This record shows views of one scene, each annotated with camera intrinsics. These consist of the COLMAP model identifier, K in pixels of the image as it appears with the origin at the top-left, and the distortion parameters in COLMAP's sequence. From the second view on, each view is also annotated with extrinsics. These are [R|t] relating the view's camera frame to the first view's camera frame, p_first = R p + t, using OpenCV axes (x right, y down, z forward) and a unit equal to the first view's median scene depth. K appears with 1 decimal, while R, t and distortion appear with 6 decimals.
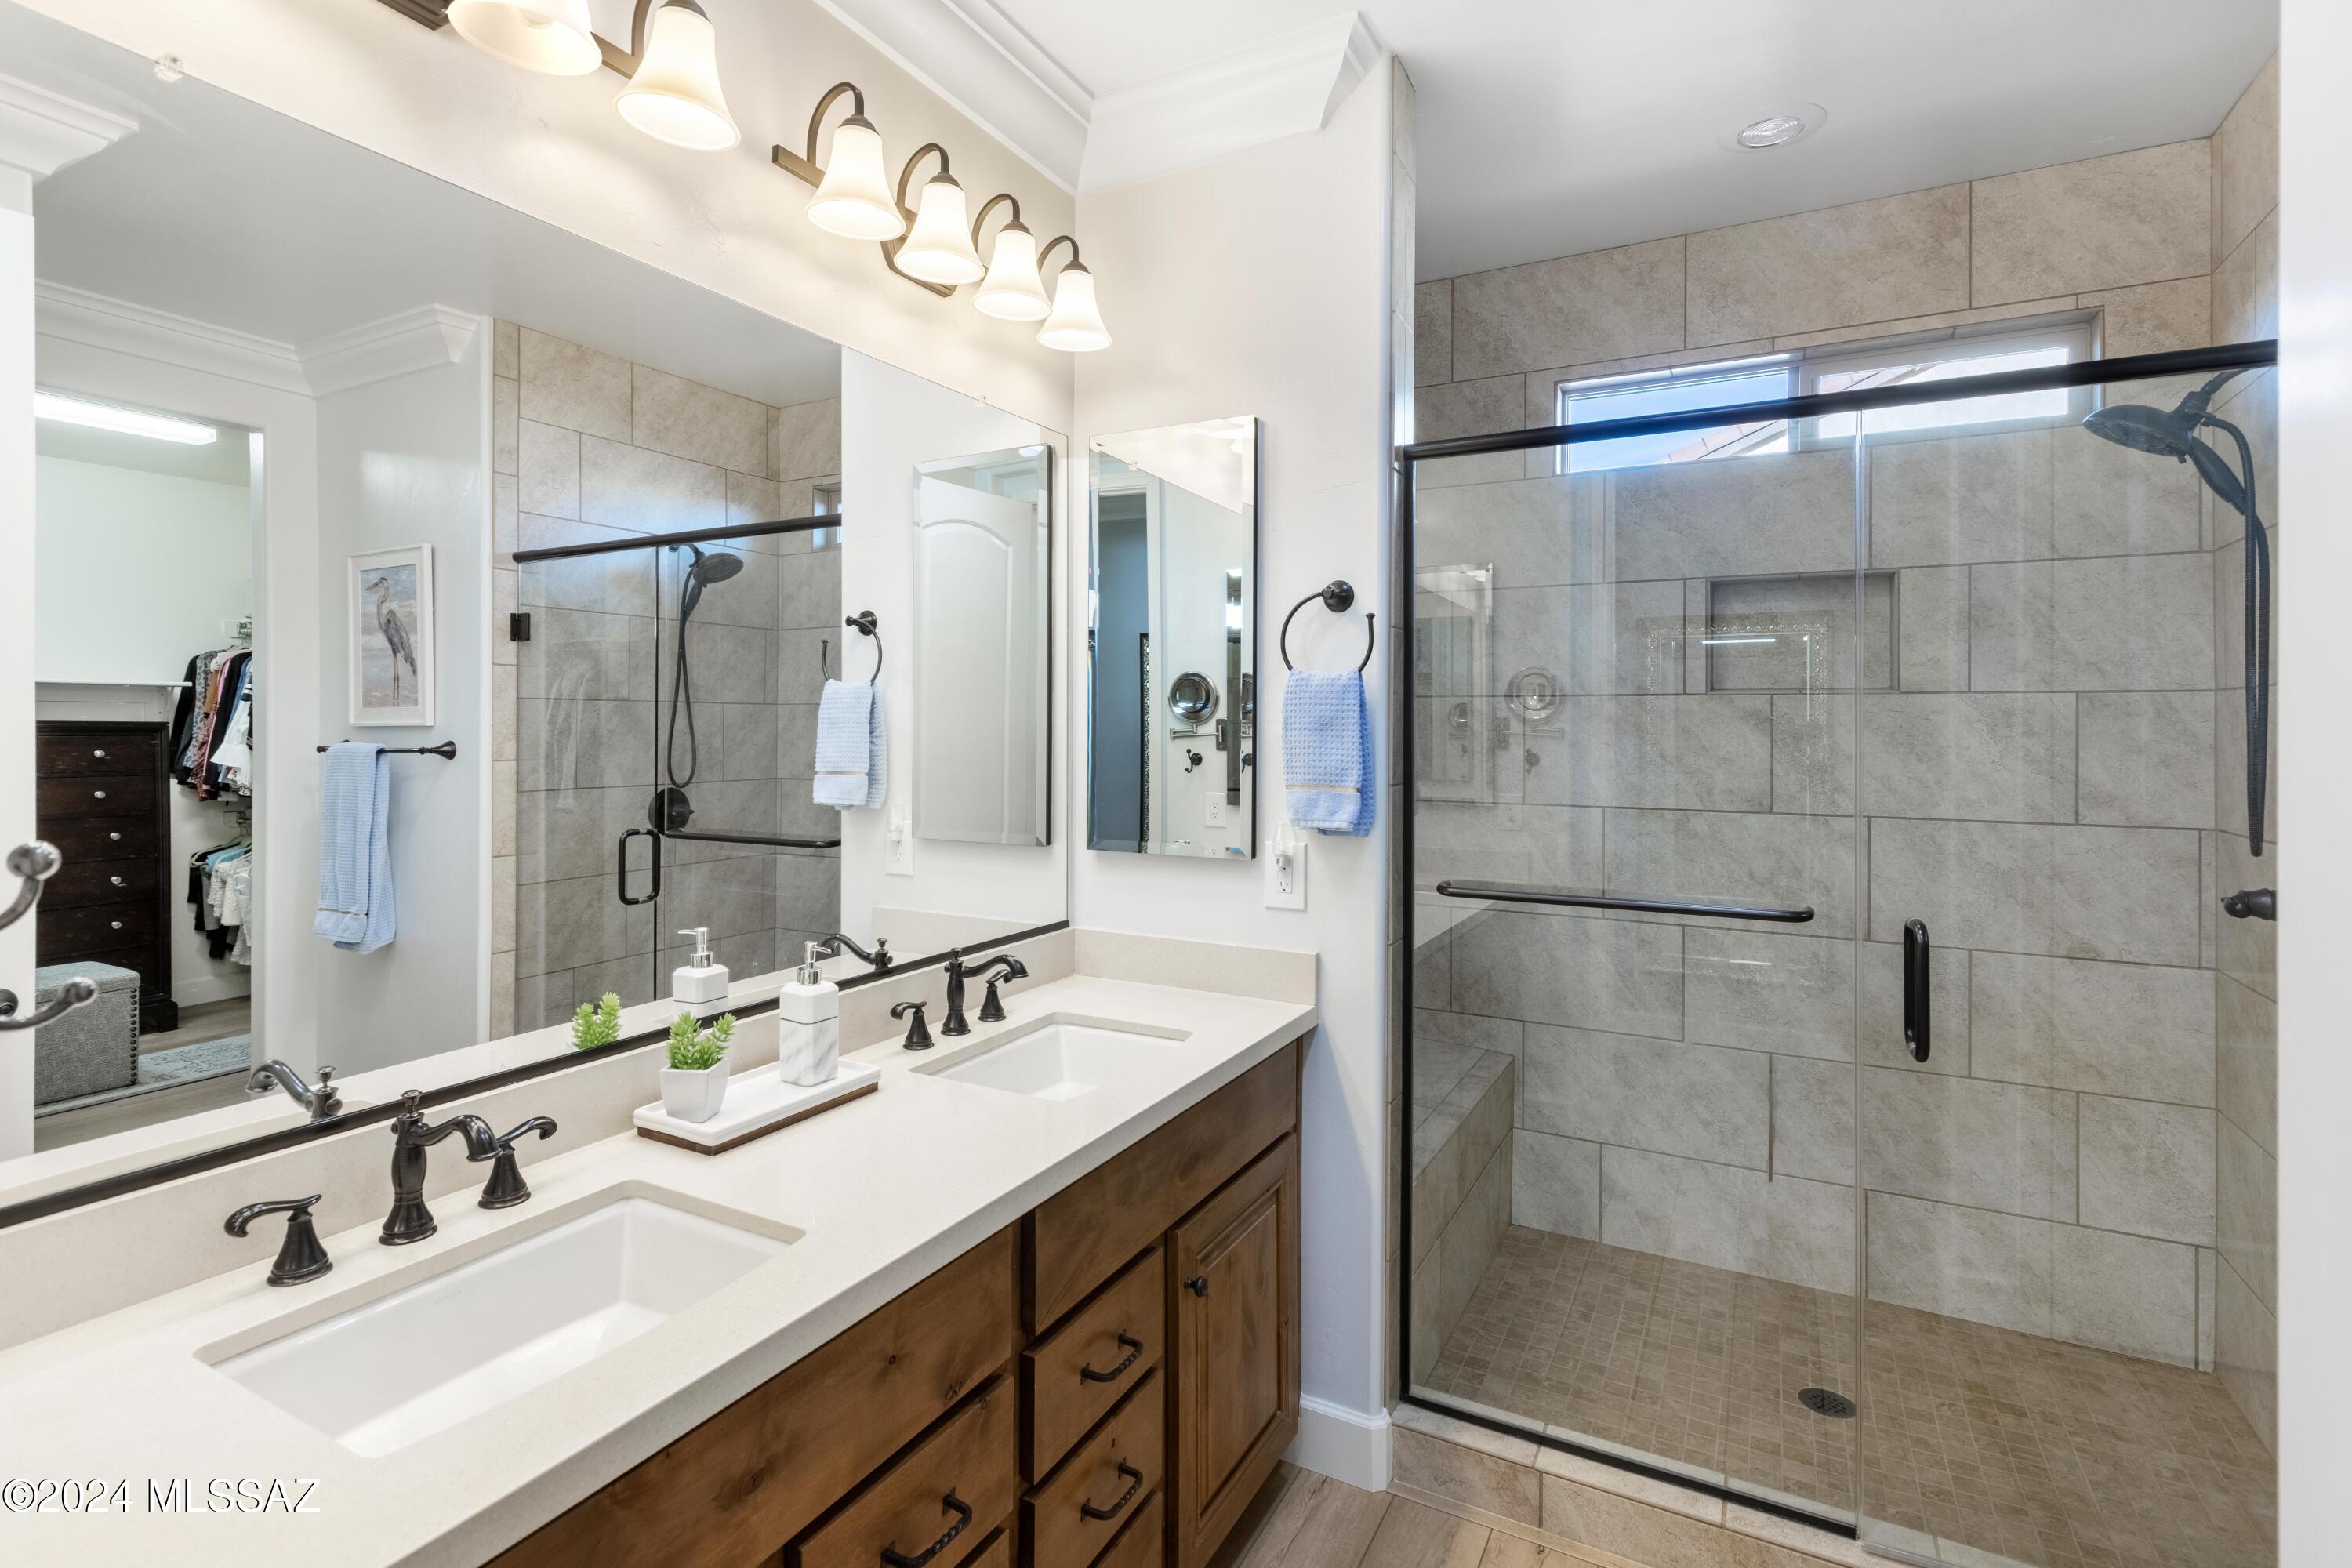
lens RADIAL K [[1105.2, 0, 1168.8], [0, 1105.2, 695.8], [0, 0, 1]] dist [0.007789, -0.001045]
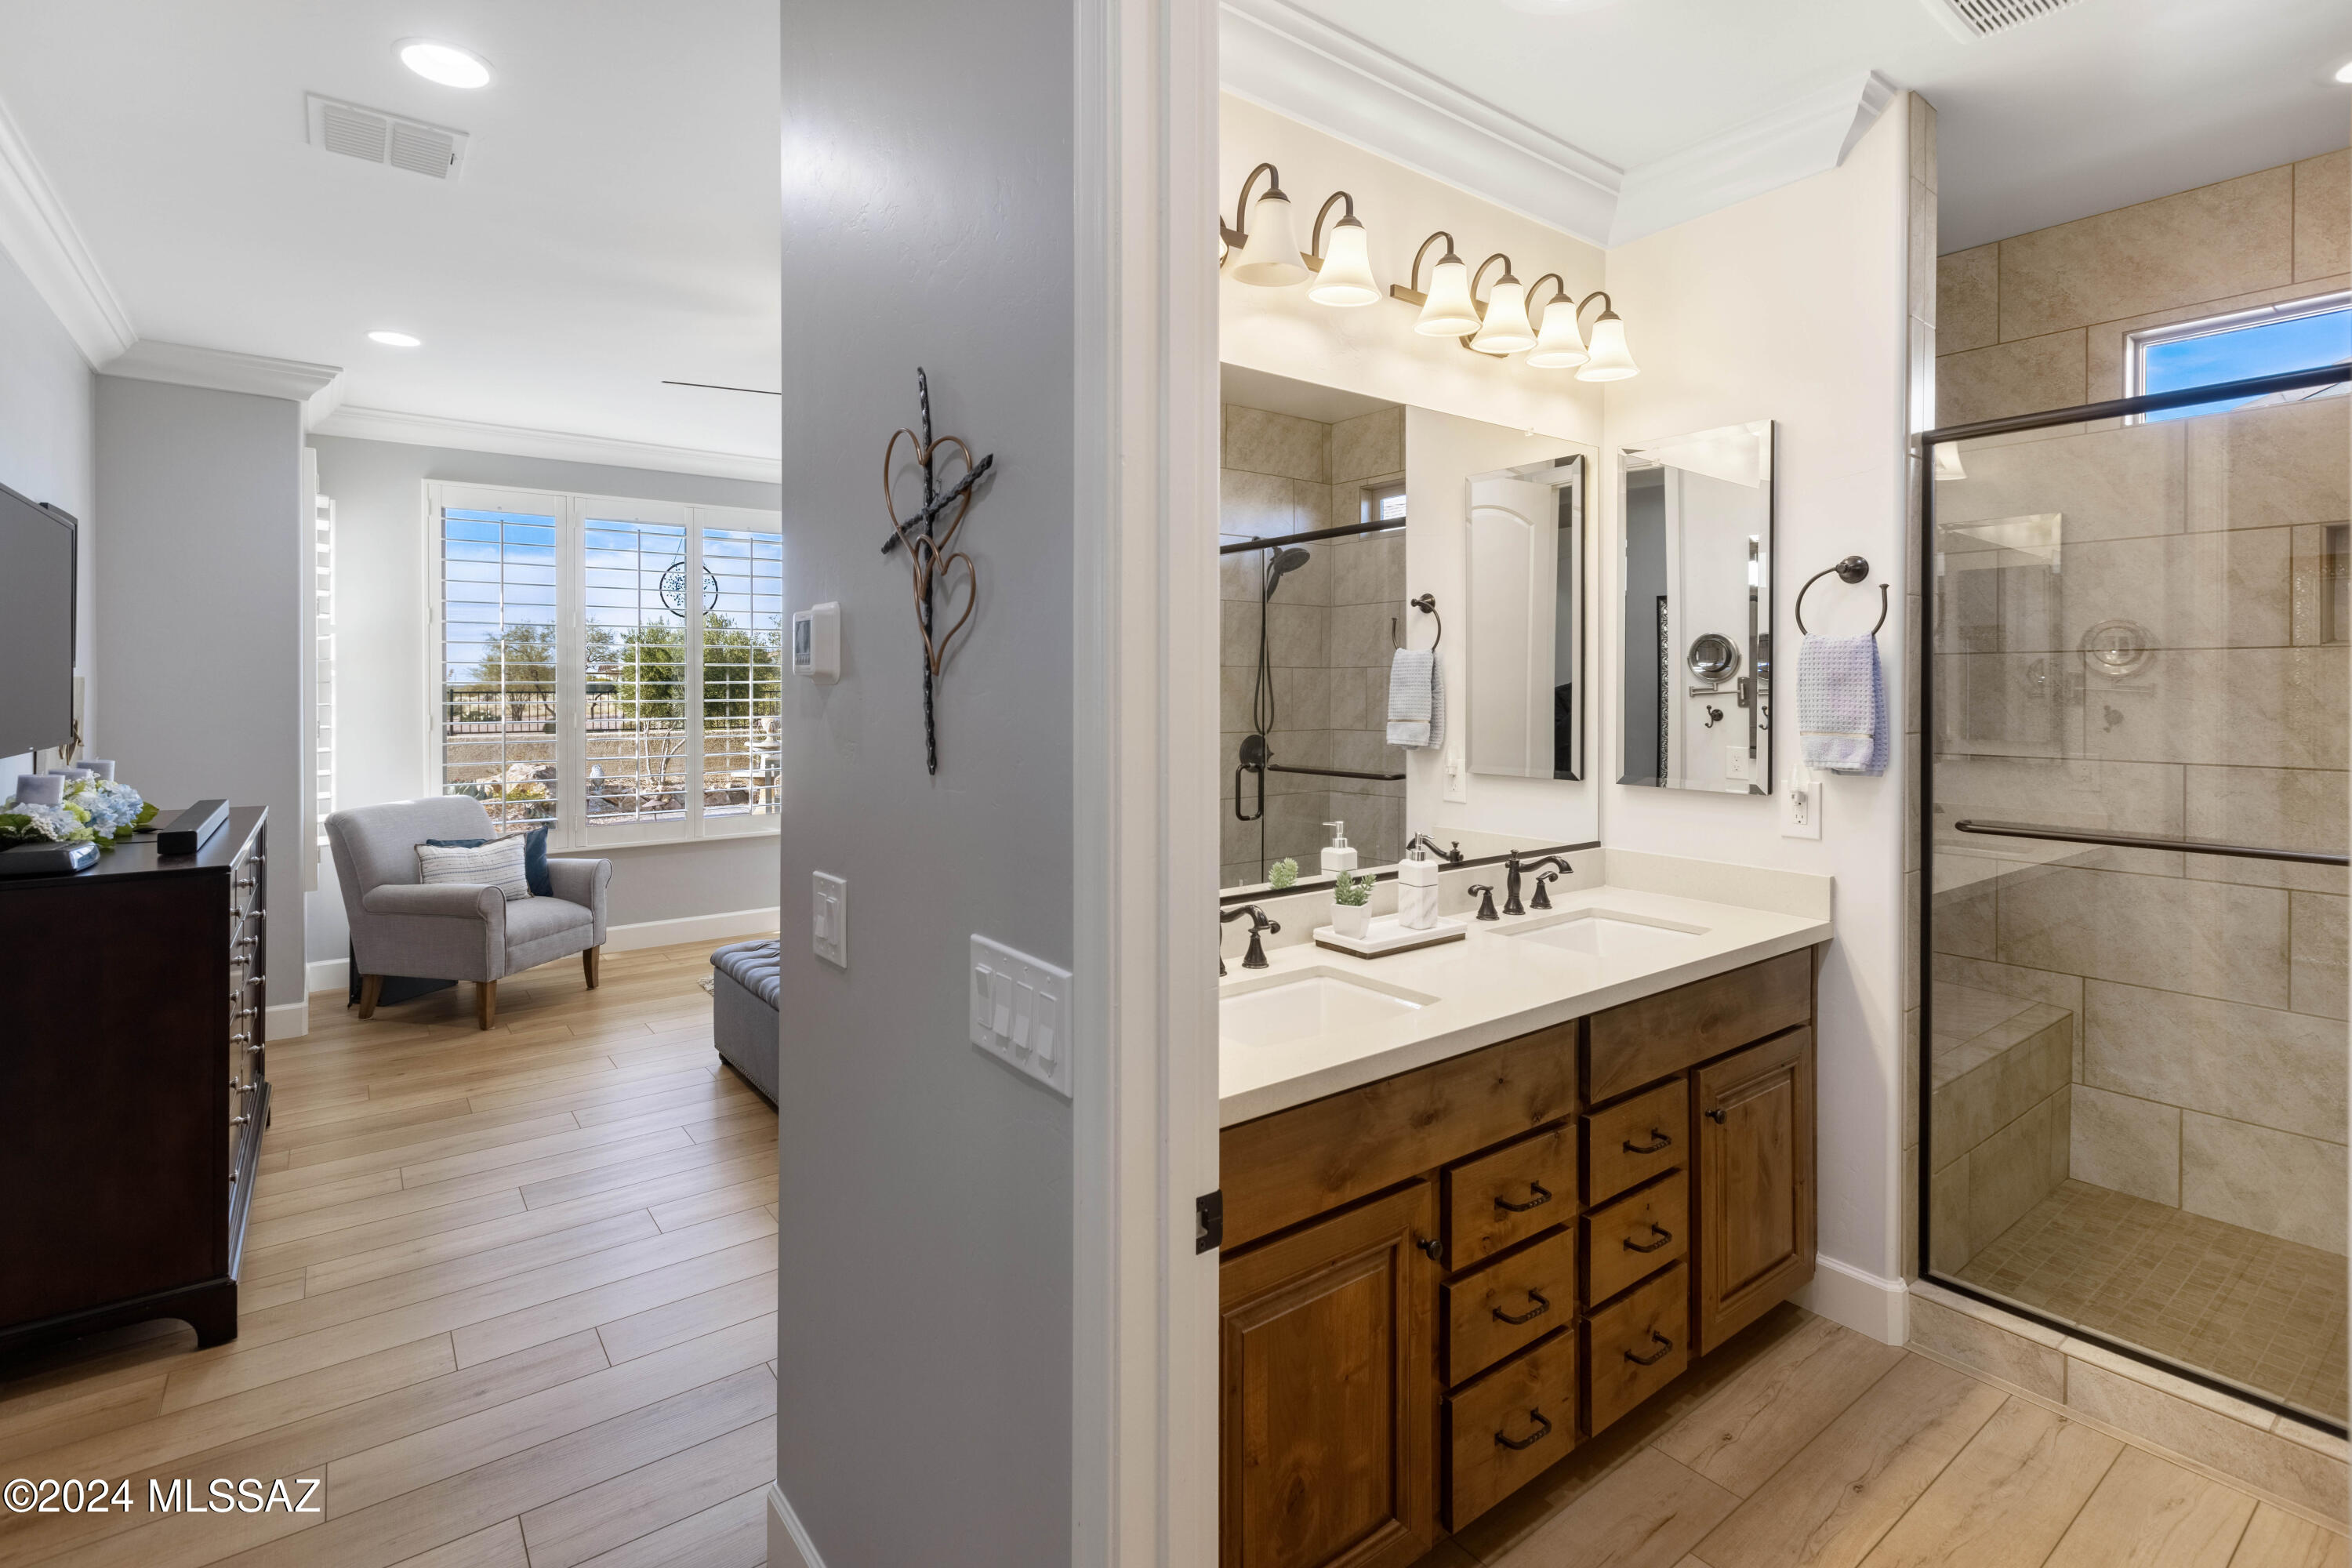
lens RADIAL K [[1105.2, 0, 1168.8], [0, 1105.2, 695.8], [0, 0, 1]] dist [0.007789, -0.001045]
pose [[0.906364, -0.000840, -0.422496, -0.005610], [0.015517, 0.999389, 0.031303, -0.005145], [0.422212, -0.034928, 0.905824, -0.342971]]
